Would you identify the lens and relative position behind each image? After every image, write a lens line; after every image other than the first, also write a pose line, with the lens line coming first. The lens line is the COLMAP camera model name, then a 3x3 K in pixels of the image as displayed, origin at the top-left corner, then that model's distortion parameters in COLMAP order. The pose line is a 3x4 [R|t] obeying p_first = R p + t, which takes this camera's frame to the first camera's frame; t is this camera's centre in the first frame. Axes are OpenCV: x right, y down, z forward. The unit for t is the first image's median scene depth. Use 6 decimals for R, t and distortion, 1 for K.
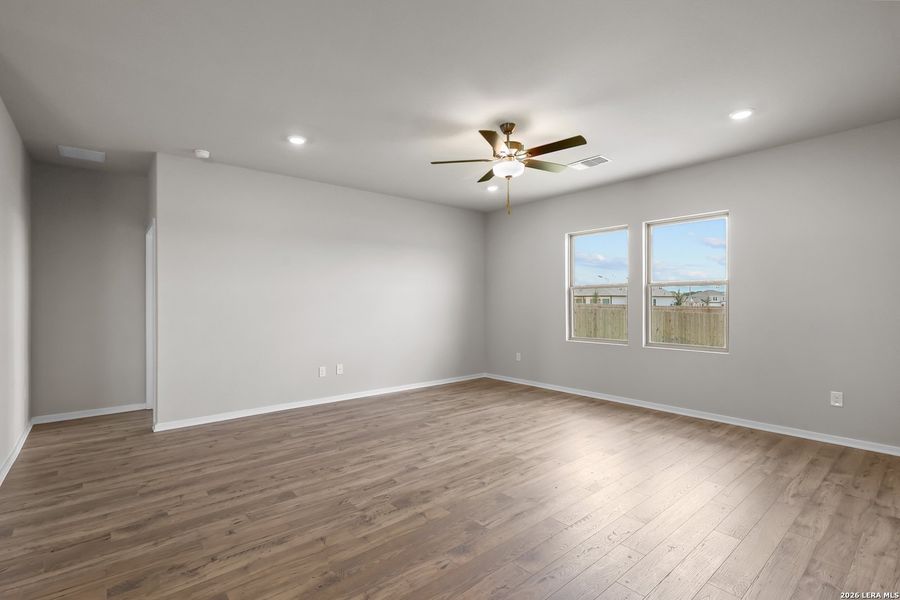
lens RADIAL K [[418.4, 0, 450.0], [0, 418.4, 300.0], [0, 0, 1]] dist [-0.001988, 0.000425]
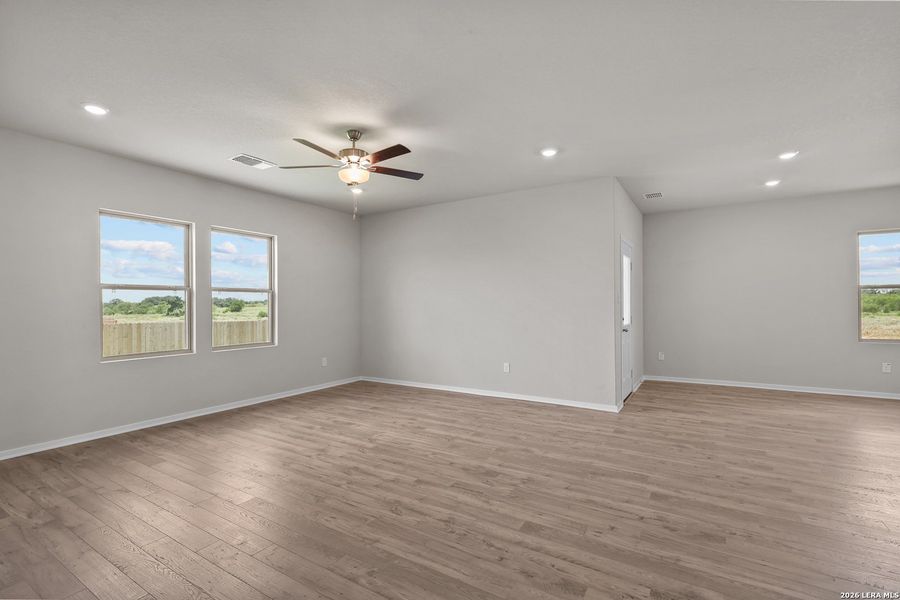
lens RADIAL K [[418.4, 0, 450.0], [0, 418.4, 300.0], [0, 0, 1]] dist [-0.001988, 0.000425]
pose [[-0.315946, 0.016235, 0.948638, -1.352948], [-0.000833, 0.999848, -0.017389, 0.023995], [-0.948777, -0.006285, -0.315885, 1.676844]]
